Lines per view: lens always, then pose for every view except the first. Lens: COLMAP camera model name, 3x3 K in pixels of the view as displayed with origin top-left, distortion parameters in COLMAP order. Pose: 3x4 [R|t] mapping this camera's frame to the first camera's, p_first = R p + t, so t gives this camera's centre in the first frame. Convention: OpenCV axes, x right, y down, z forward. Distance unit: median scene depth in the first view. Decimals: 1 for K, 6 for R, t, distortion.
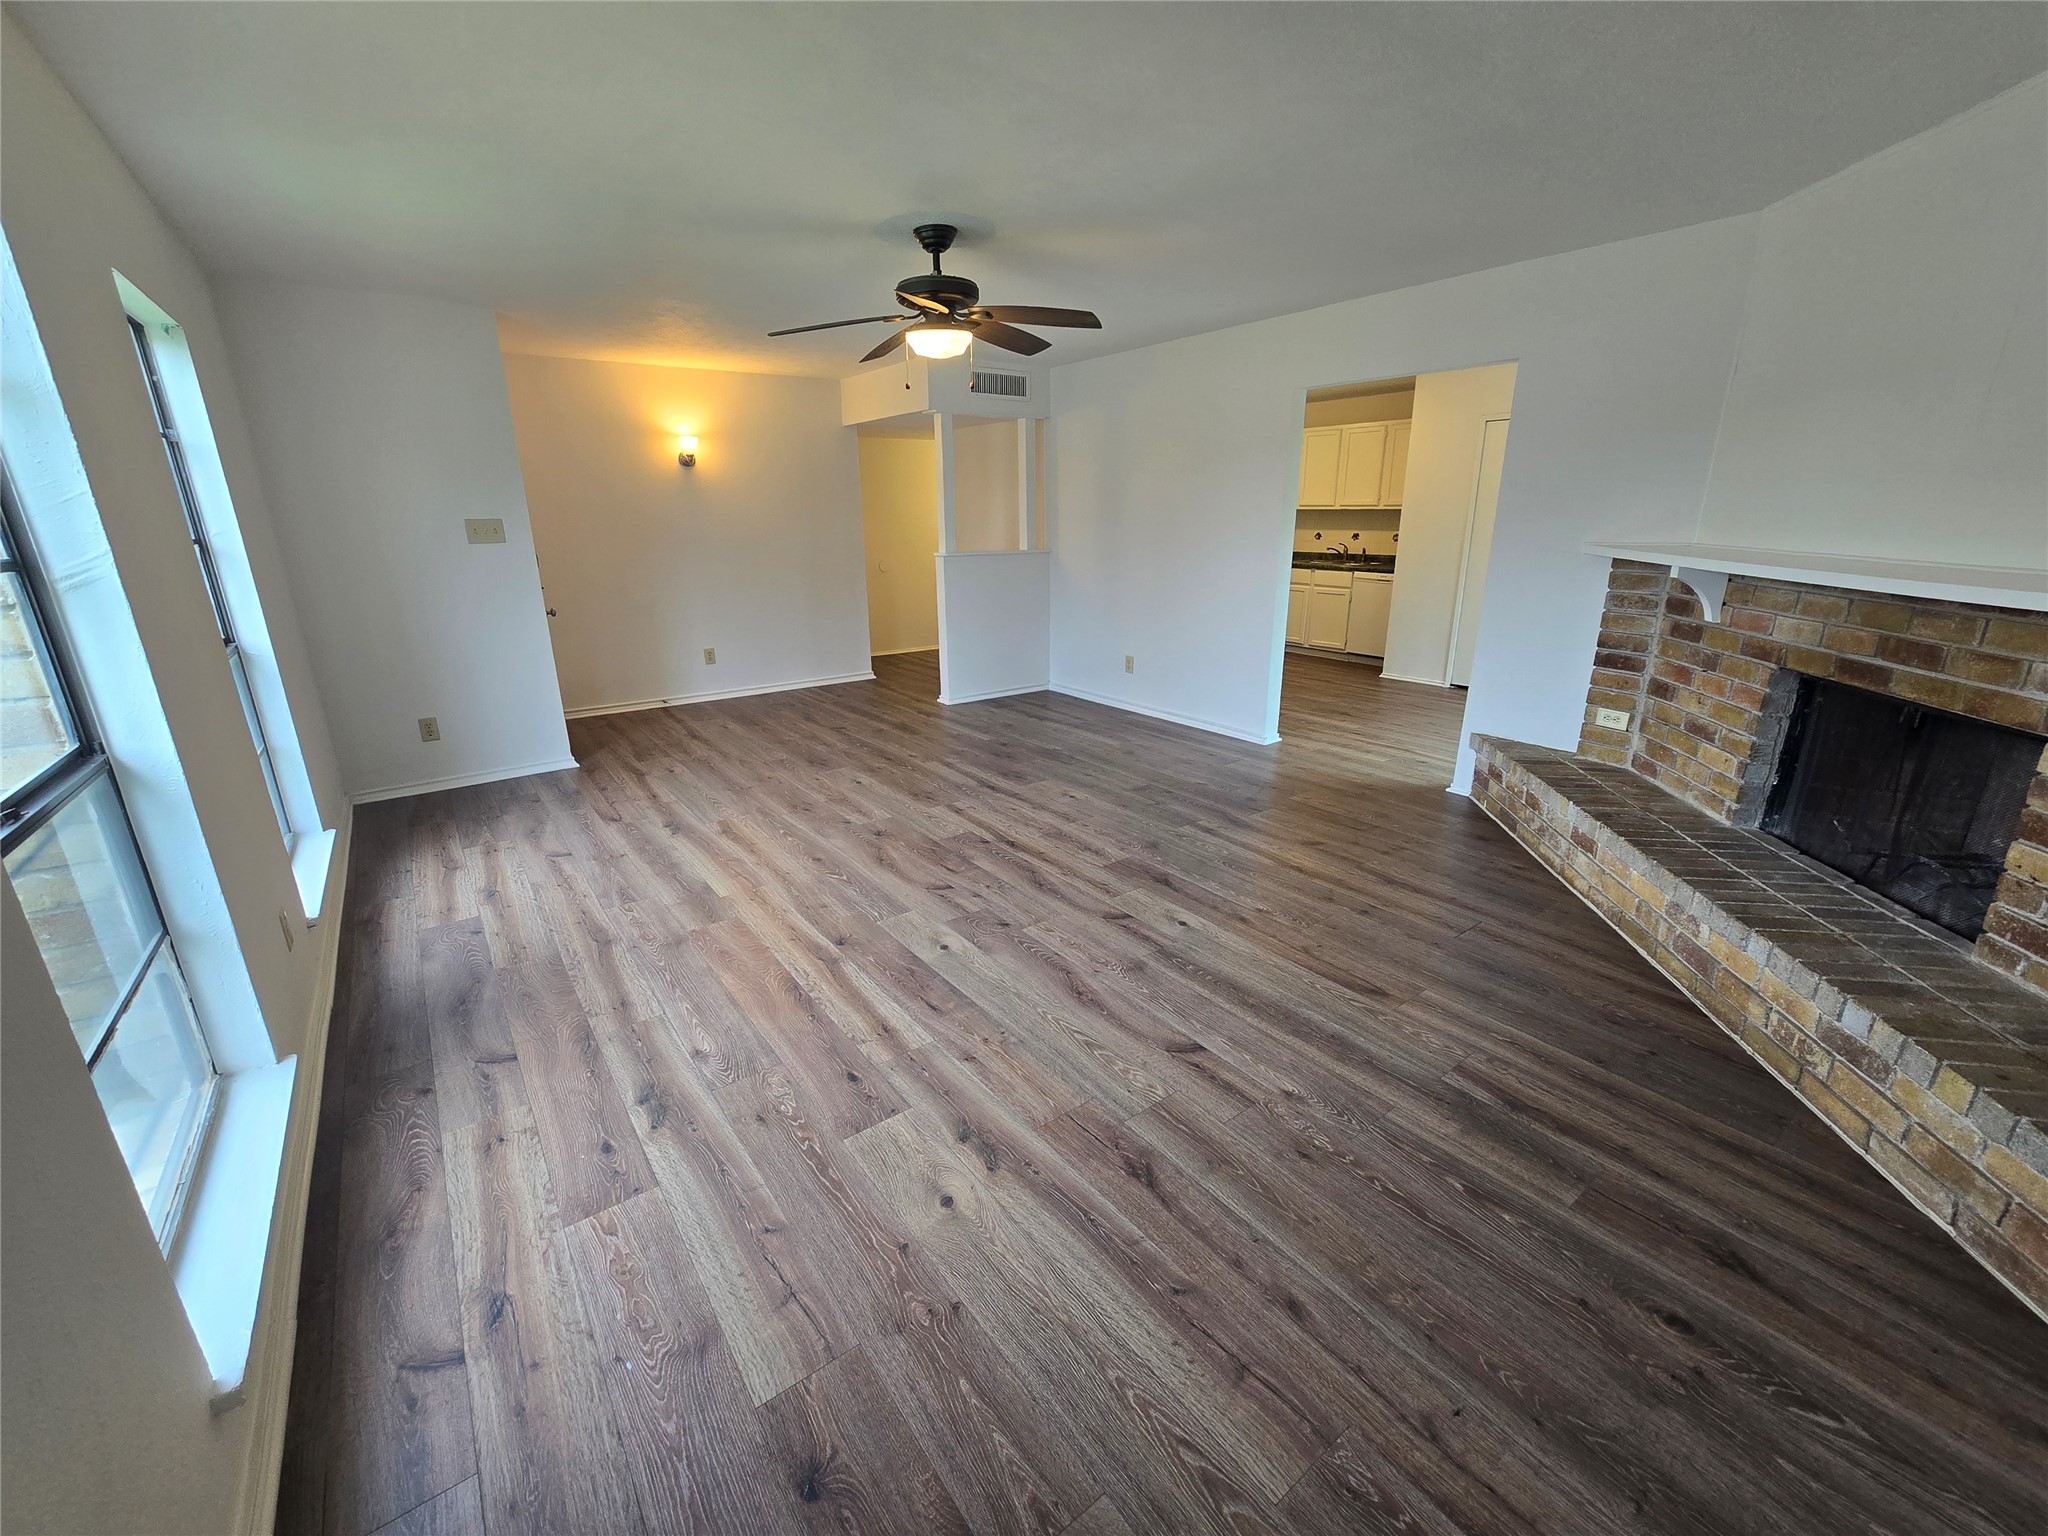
lens RADIAL K [[846.5, 0, 1024.0], [0, 846.5, 768.0], [0, 0, 1]] dist [-0.002236, -0.000328]
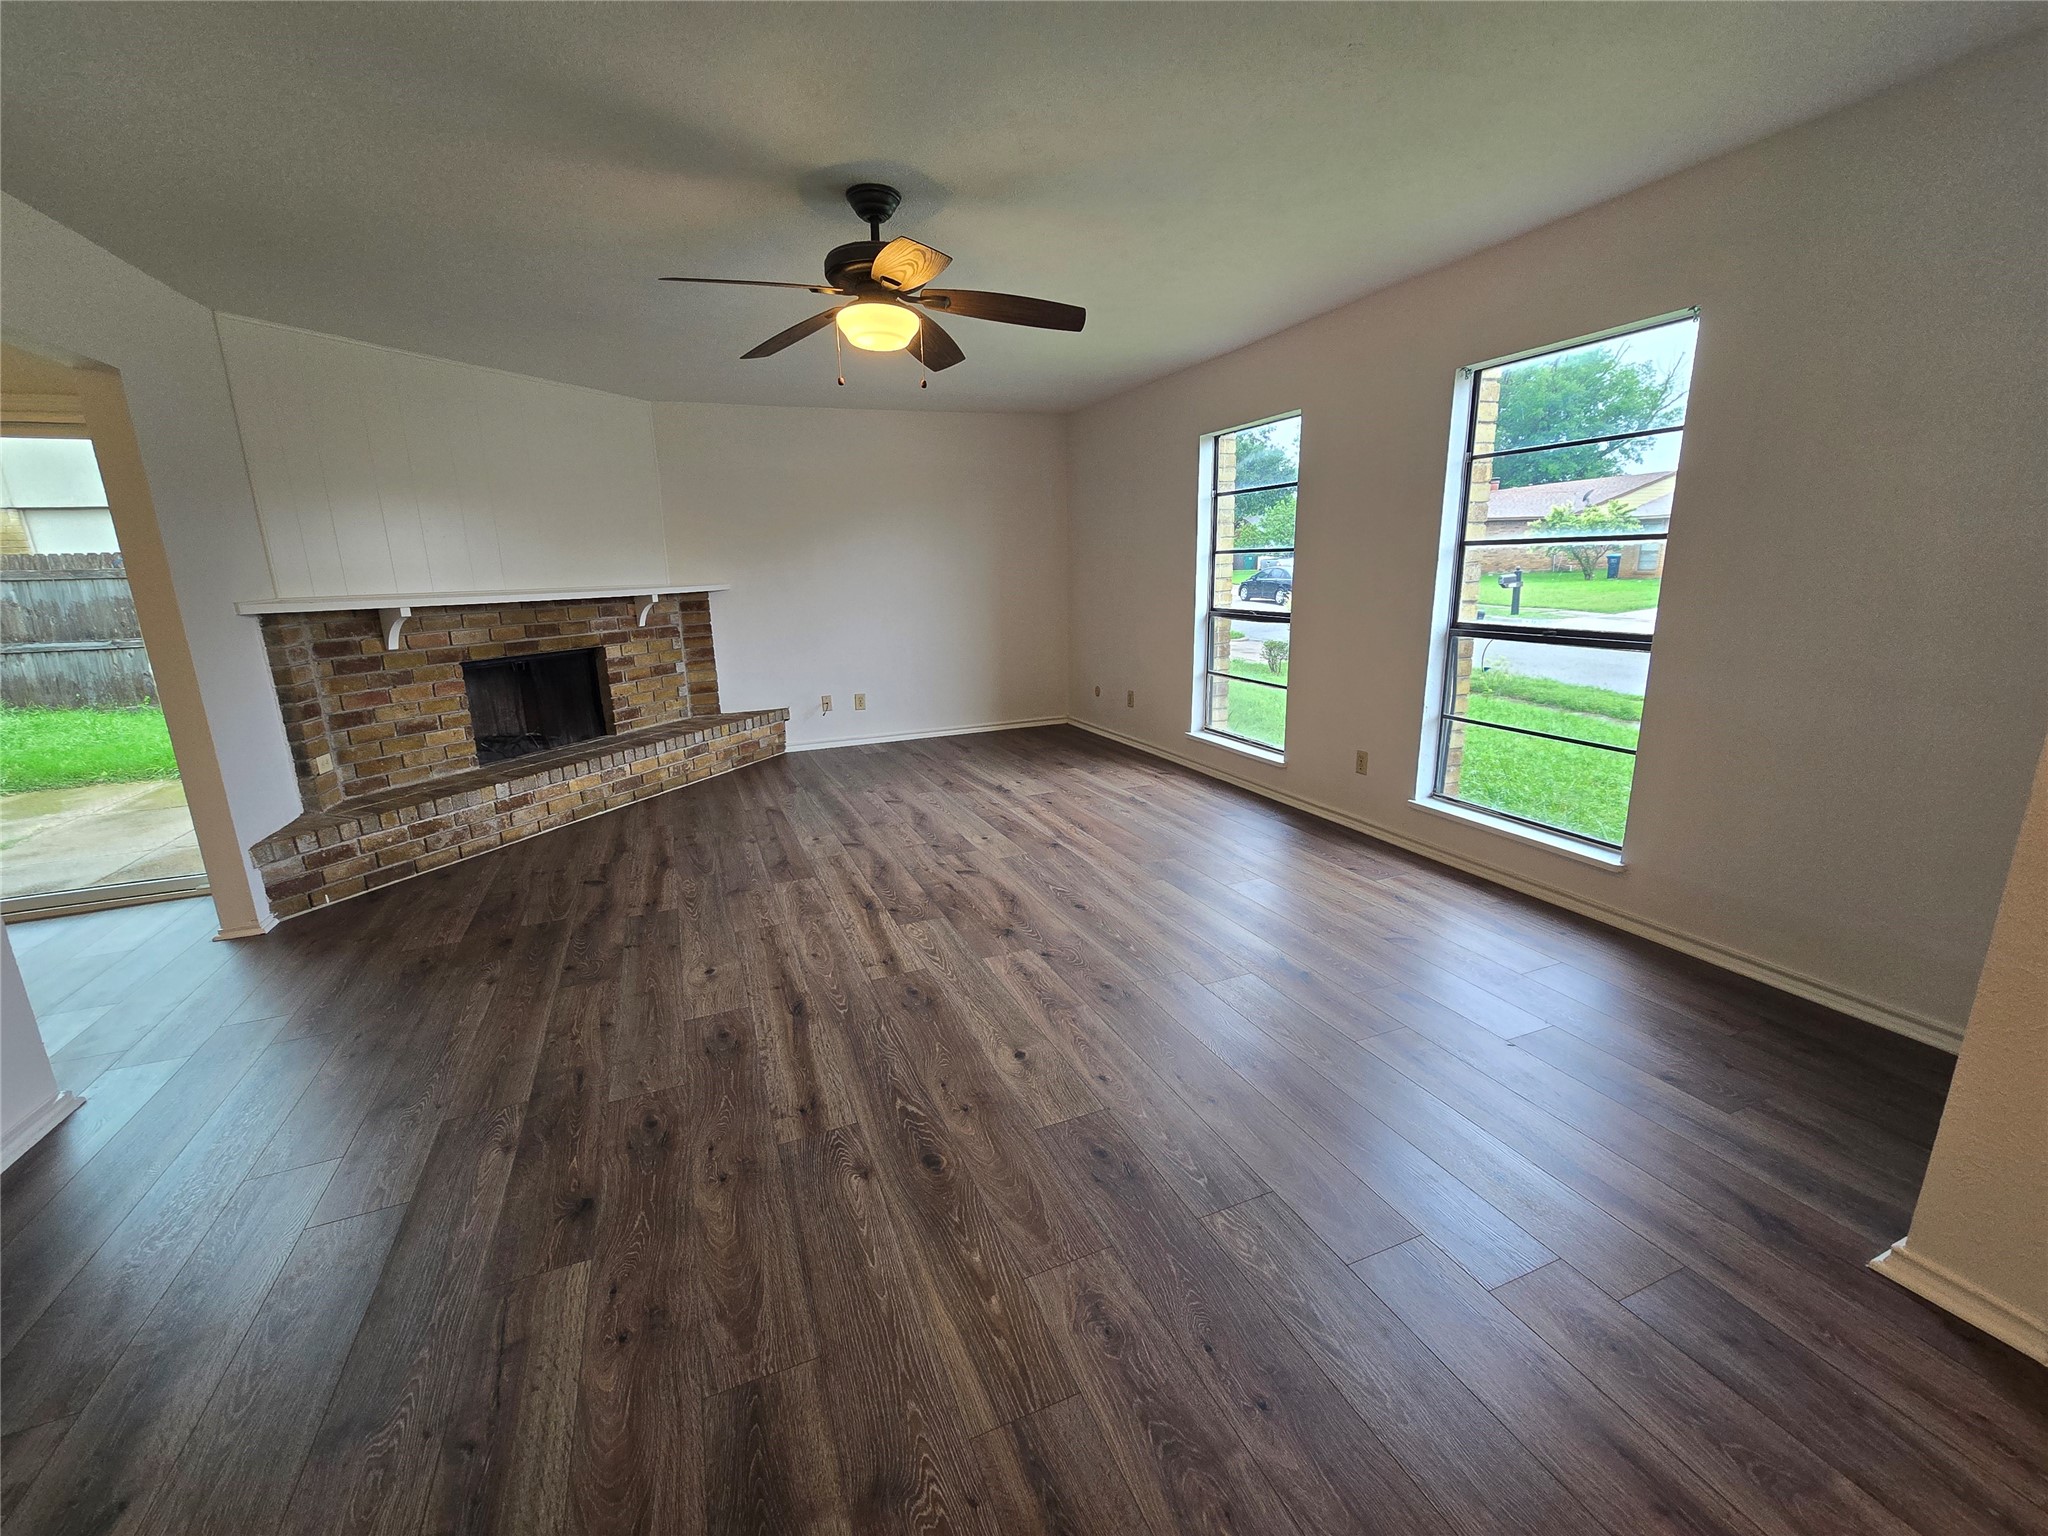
lens RADIAL K [[846.5, 0, 1024.0], [0, 846.5, 768.0], [0, 0, 1]] dist [-0.002236, -0.000328]
pose [[-0.970436, -0.016157, 0.240818, -0.445805], [0.109243, 0.860302, 0.497942, -0.534253], [-0.215222, 0.509529, -0.833103, 1.875873]]
